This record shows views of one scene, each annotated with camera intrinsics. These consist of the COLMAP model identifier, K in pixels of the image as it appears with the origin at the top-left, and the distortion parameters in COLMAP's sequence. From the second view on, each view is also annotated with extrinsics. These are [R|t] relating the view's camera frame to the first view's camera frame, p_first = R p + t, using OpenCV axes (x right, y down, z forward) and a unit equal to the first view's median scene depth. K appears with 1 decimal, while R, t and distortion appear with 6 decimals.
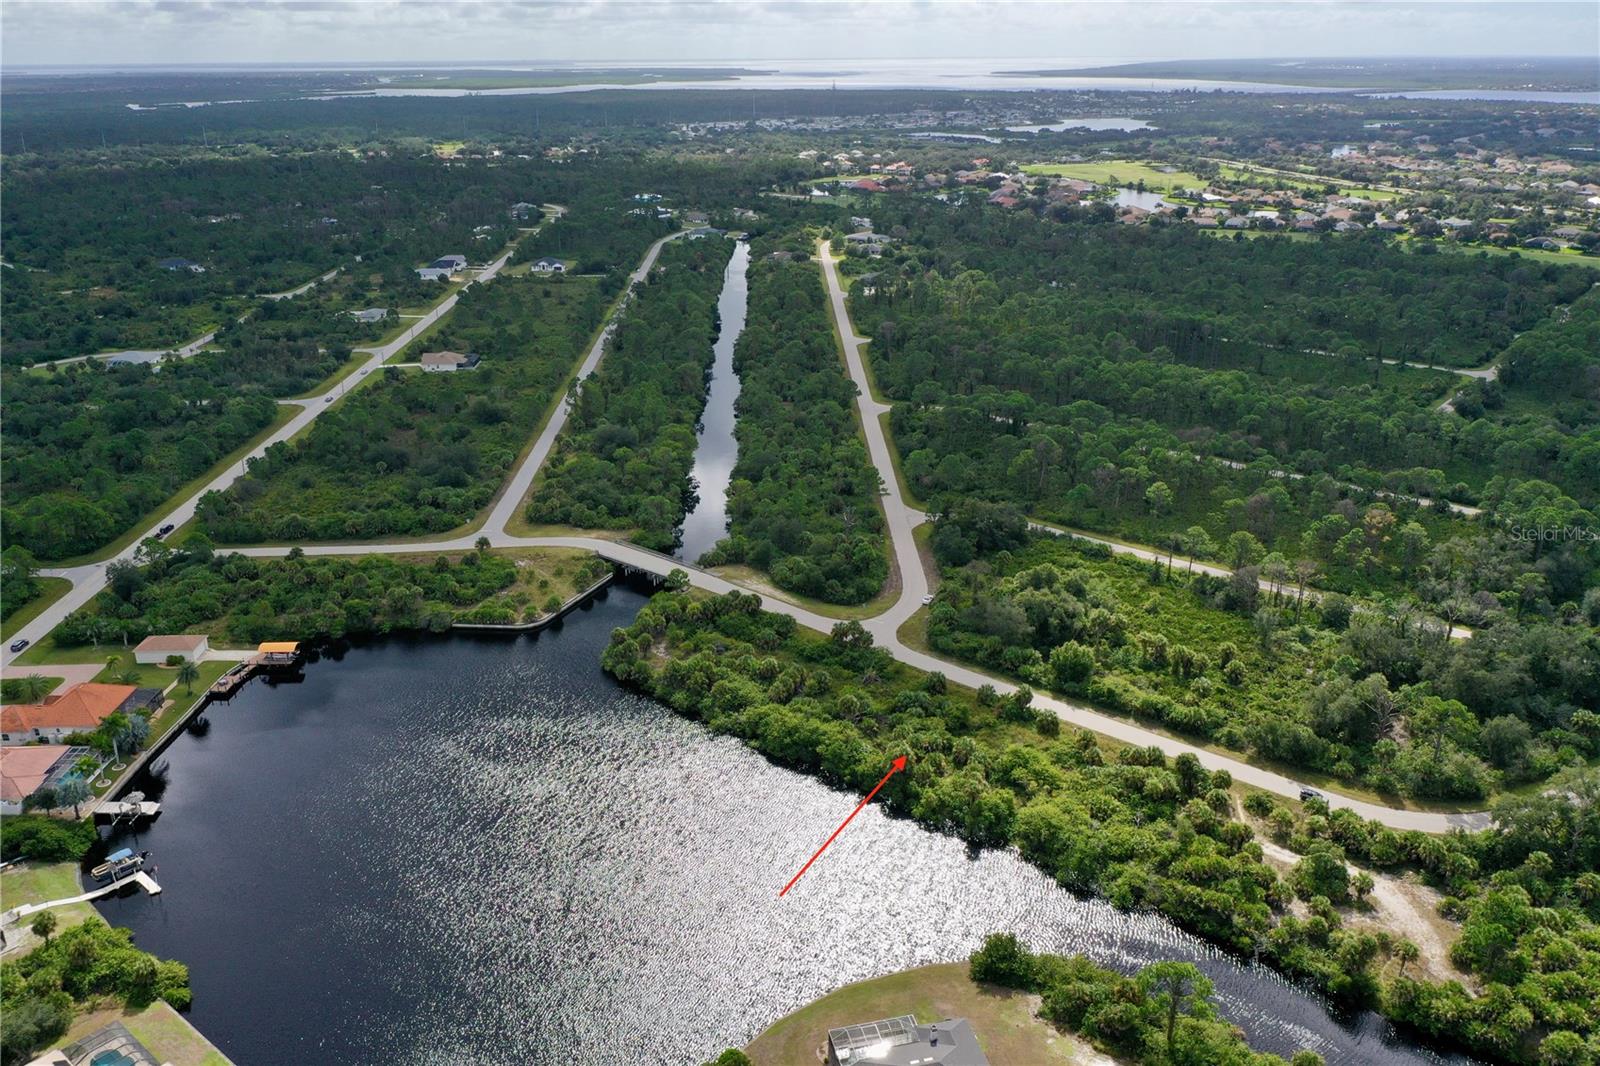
lens RADIAL K [[1263.5, 0, 789.4], [0, 1263.5, 532.1], [0, 0, 1]] dist [0.003853, -0.005879]
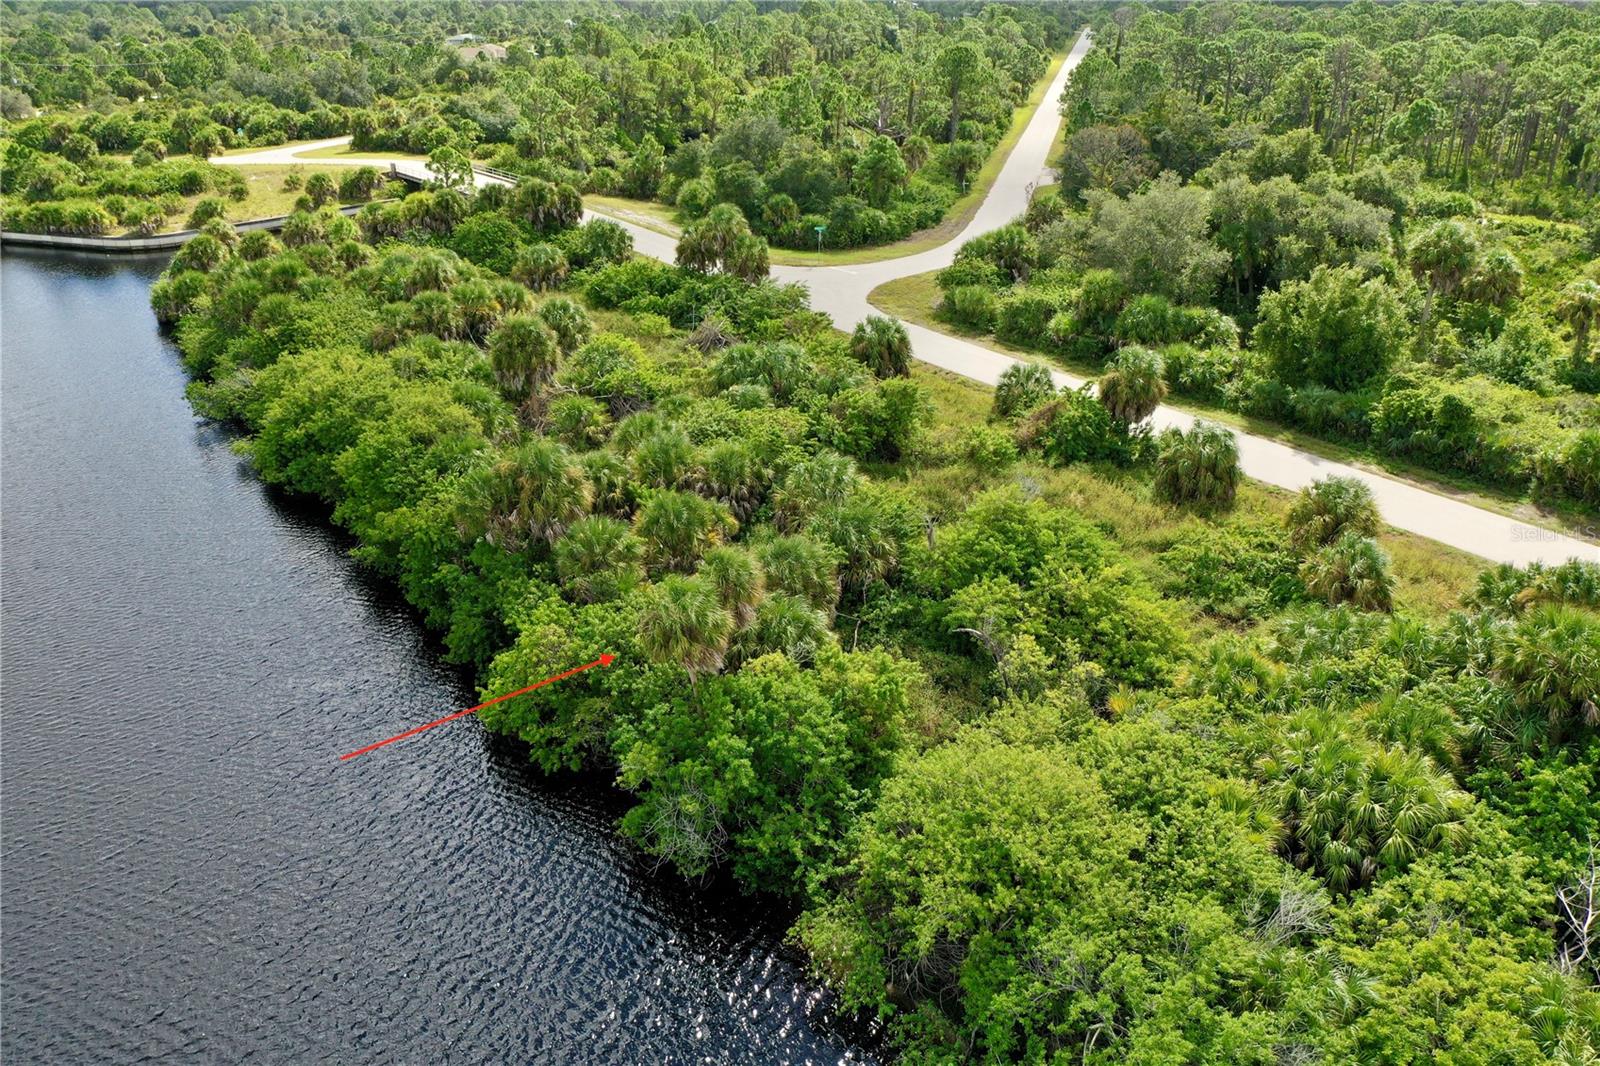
lens RADIAL K [[1263.5, 0, 789.4], [0, 1263.5, 532.1], [0, 0, 1]] dist [0.003853, -0.005879]
pose [[0.969940, 0.103177, -0.220387, 0.196299], [-0.089972, 0.993540, 0.069164, 0.166653], [0.226100, -0.047257, 0.972957, 0.775246]]
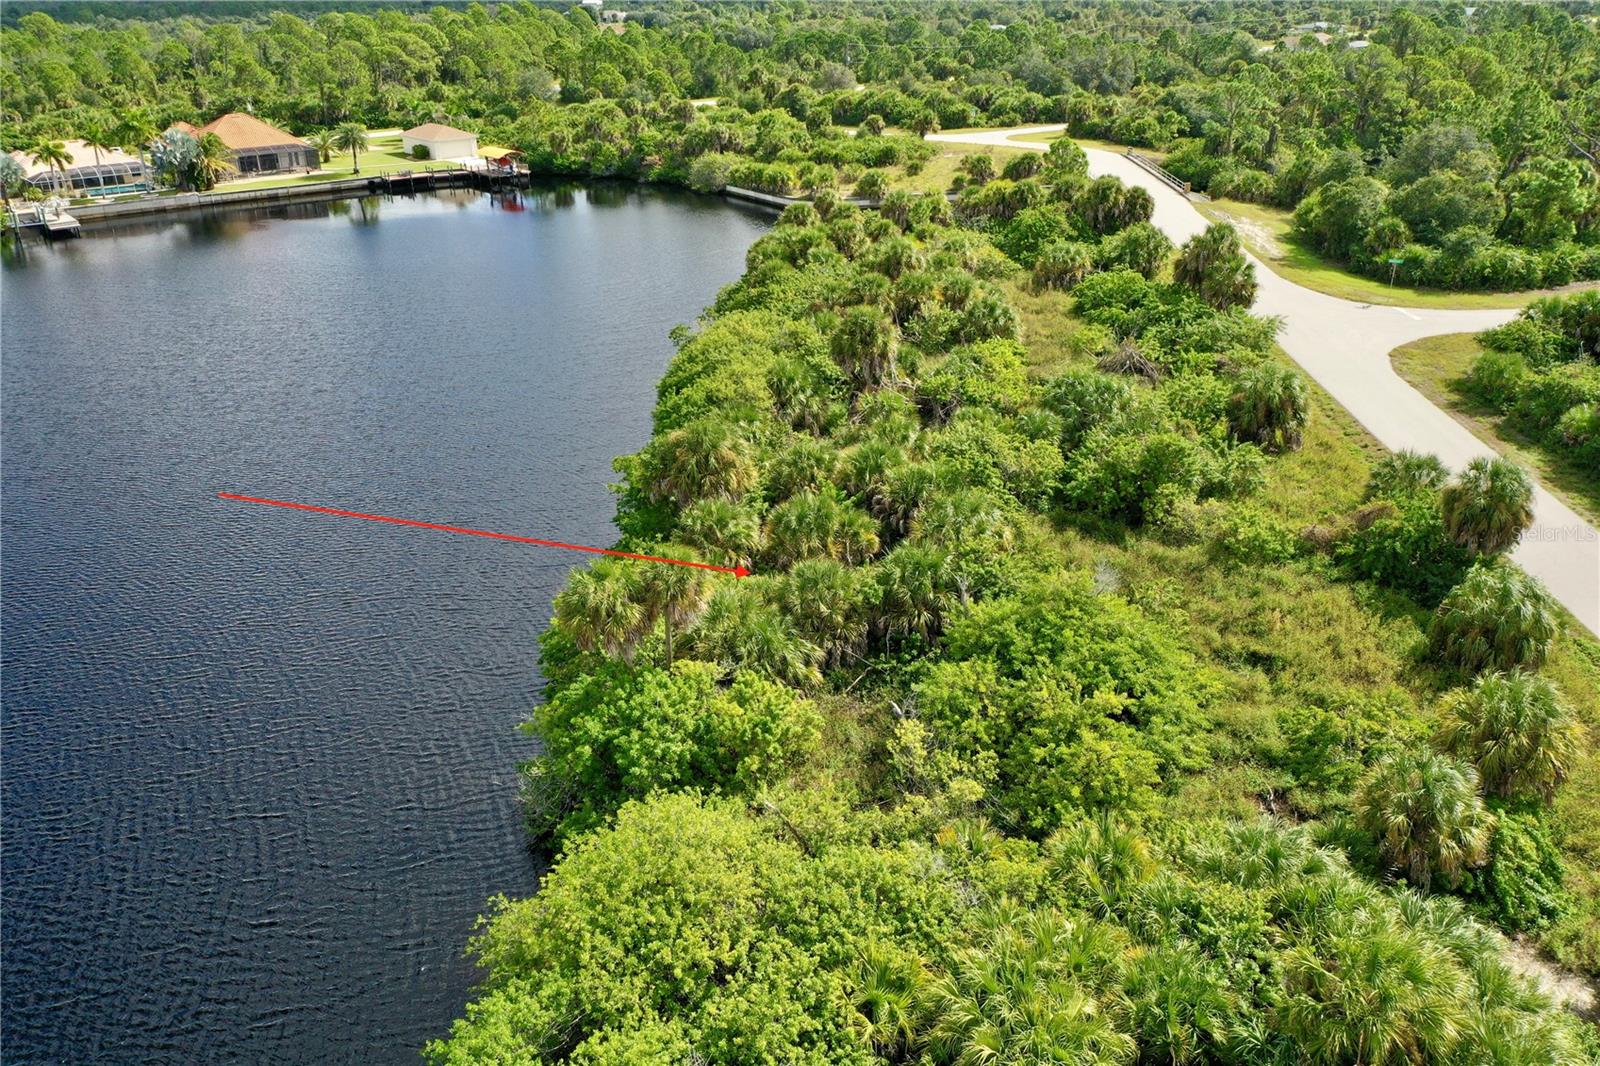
lens RADIAL K [[1263.5, 0, 789.4], [0, 1263.5, 532.1], [0, 0, 1]] dist [0.003853, -0.005879]
pose [[0.622840, 0.317125, -0.715194, 0.300571], [-0.264168, 0.945720, 0.189287, 0.137673], [0.736400, 0.071036, 0.672806, 0.846778]]
